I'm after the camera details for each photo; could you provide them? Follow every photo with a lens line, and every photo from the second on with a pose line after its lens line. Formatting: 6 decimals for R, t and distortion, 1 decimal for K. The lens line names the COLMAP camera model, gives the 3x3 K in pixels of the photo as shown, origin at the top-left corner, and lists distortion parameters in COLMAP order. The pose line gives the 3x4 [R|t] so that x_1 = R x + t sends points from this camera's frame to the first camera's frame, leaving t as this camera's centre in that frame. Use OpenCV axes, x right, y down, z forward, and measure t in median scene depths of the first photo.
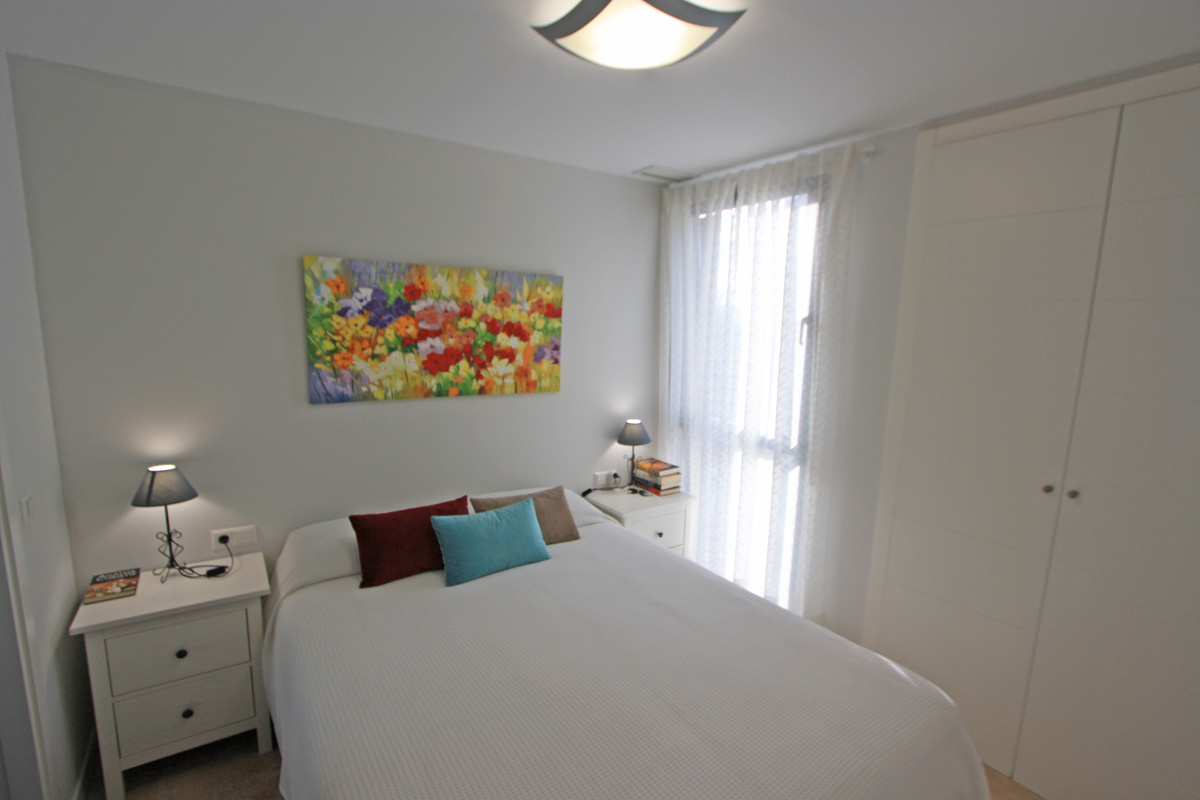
lens RADIAL K [[555.2, 0, 594.8], [0, 555.2, 416.4], [0, 0, 1]] dist [-0.017651, 0.000960]
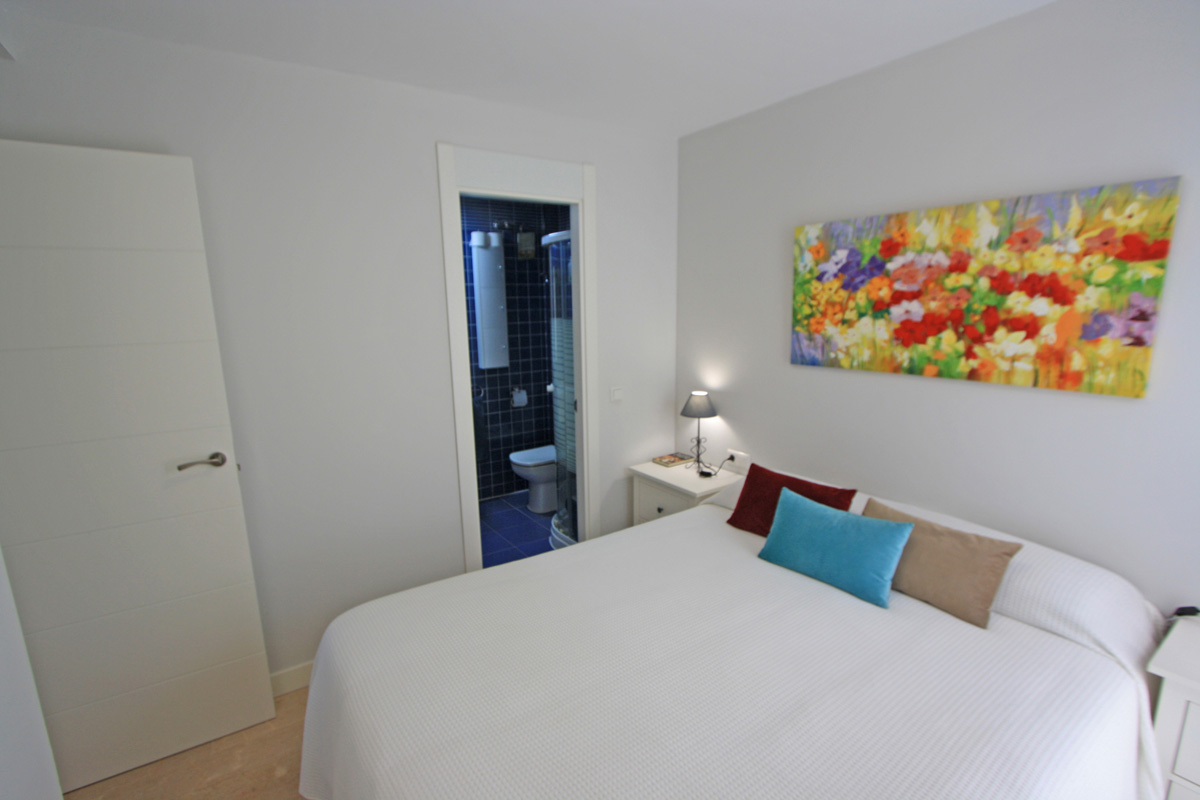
lens RADIAL K [[555.2, 0, 594.8], [0, 555.2, 416.4], [0, 0, 1]] dist [-0.017651, 0.000960]
pose [[0.001925, 0.178667, -0.983908, 0.533960], [-0.142548, 0.973911, 0.176573, -0.053151], [0.989786, 0.139914, 0.027344, 0.537896]]
